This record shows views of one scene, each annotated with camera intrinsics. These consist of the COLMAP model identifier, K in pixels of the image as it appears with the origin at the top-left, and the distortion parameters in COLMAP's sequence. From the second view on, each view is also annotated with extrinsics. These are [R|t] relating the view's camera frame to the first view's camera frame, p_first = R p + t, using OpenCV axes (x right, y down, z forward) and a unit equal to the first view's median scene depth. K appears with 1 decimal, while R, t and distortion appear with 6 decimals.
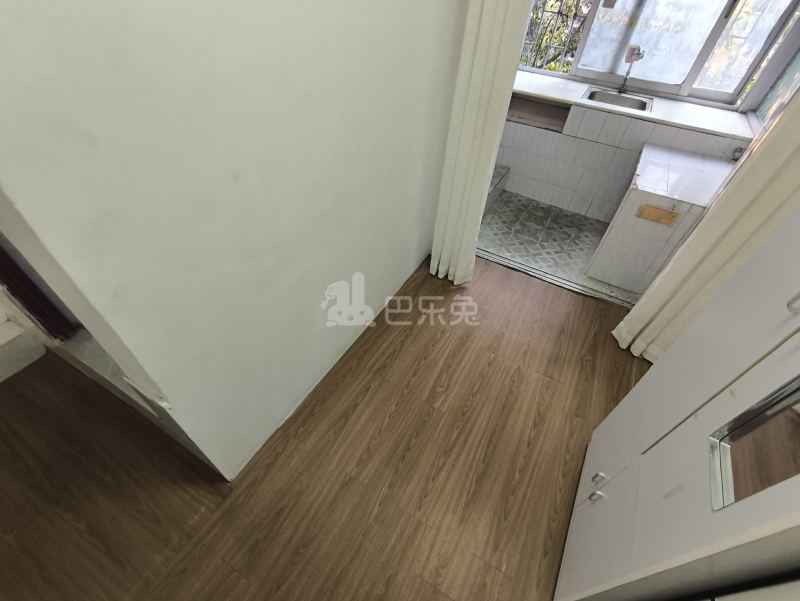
lens RADIAL K [[363.3, 0, 396.7], [0, 363.3, 306.4], [0, 0, 1]] dist [-0.009950, 0.004228]
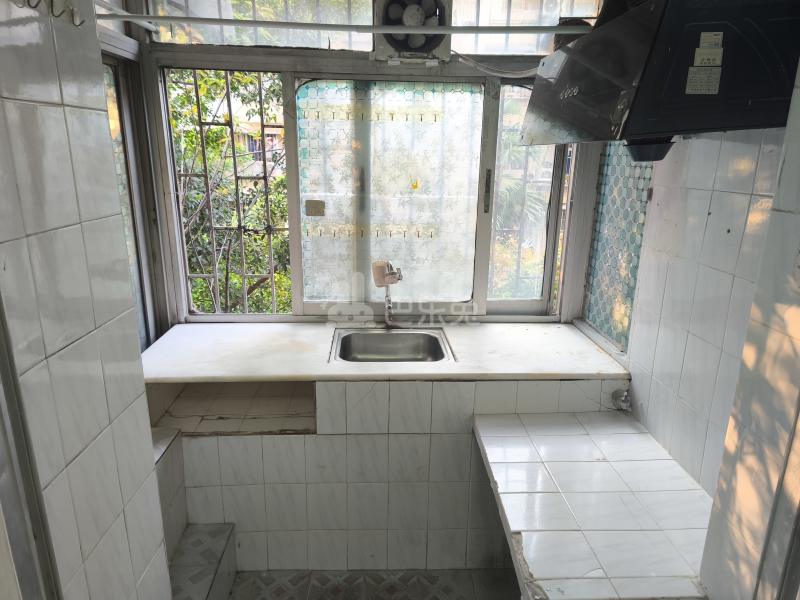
lens RADIAL K [[529.6, 0, 401.3], [0, 529.6, 298.9], [0, 0, 1]] dist [0.062157, -0.035641]
pose [[0.842683, -0.179036, 0.507772, 0.237225], [0.402488, 0.835884, -0.373231, -0.332573], [-0.357617, 0.518887, 0.776445, 0.348512]]
